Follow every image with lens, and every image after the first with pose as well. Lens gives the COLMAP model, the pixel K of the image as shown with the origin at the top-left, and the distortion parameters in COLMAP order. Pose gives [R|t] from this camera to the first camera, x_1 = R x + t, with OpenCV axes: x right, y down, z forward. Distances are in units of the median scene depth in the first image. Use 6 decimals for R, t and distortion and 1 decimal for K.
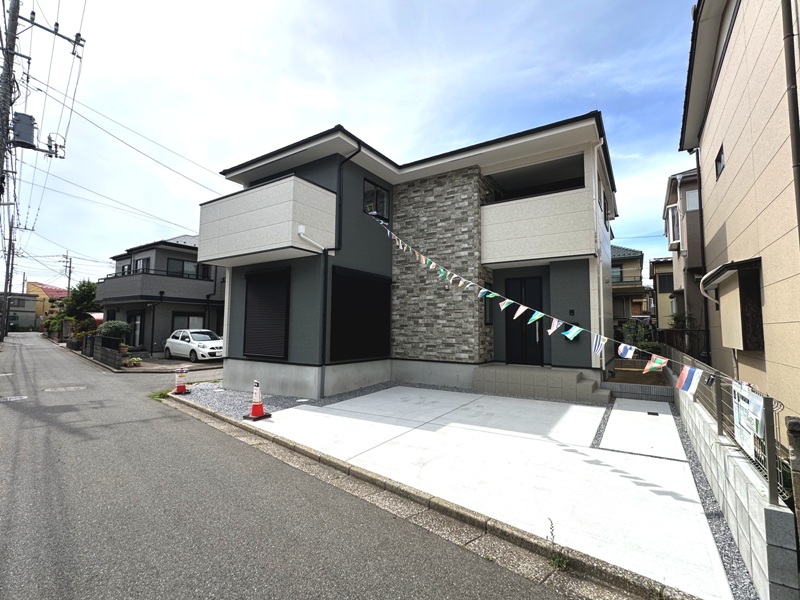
lens RADIAL K [[368.8, 0, 394.6], [0, 368.8, 301.0], [0, 0, 1]] dist [-0.004596, 0.001091]
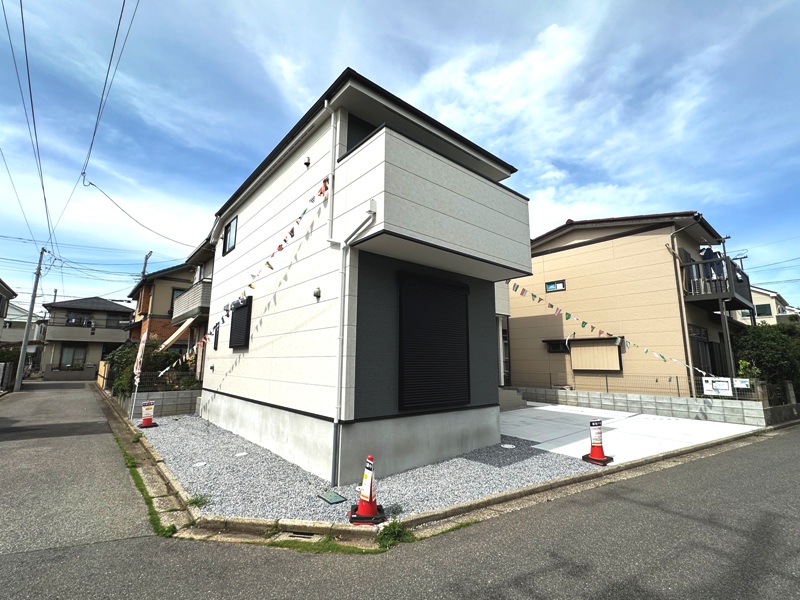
lens RADIAL K [[368.8, 0, 397.6], [0, 368.8, 298.0], [0, 0, 1]] dist [-0.004596, 0.001091]
pose [[0.283884, 0.157076, 0.945905, -0.986283], [-0.073792, 0.987144, -0.141778, 0.055038], [-0.956015, -0.029552, 0.291826, 0.827092]]
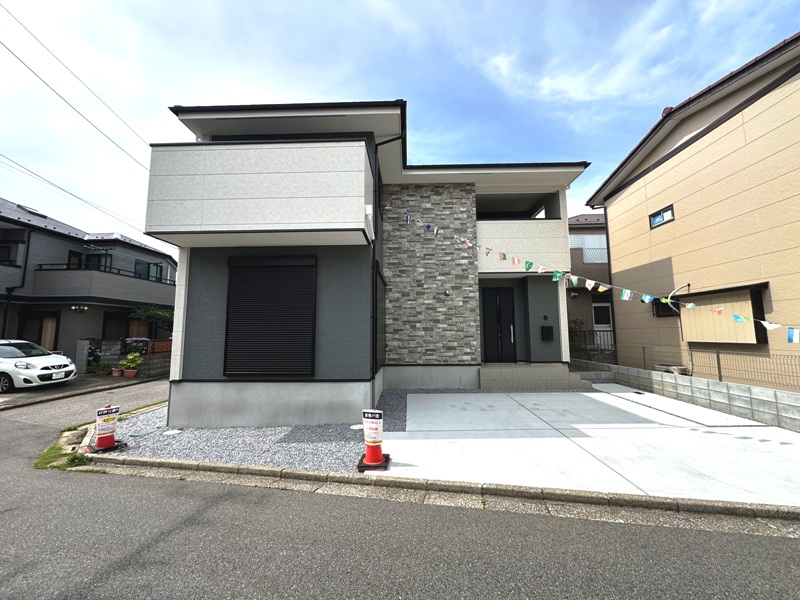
lens RADIAL K [[320.4, 0, 402.0], [0, 320.4, 299.8], [0, 0, 1]] dist [-0.004640, 0.001296]
pose [[0.849847, 0.037721, 0.525677, -0.441134], [-0.023978, 0.999170, -0.032934, 0.015942], [-0.526483, 0.015384, 0.850046, 0.301118]]
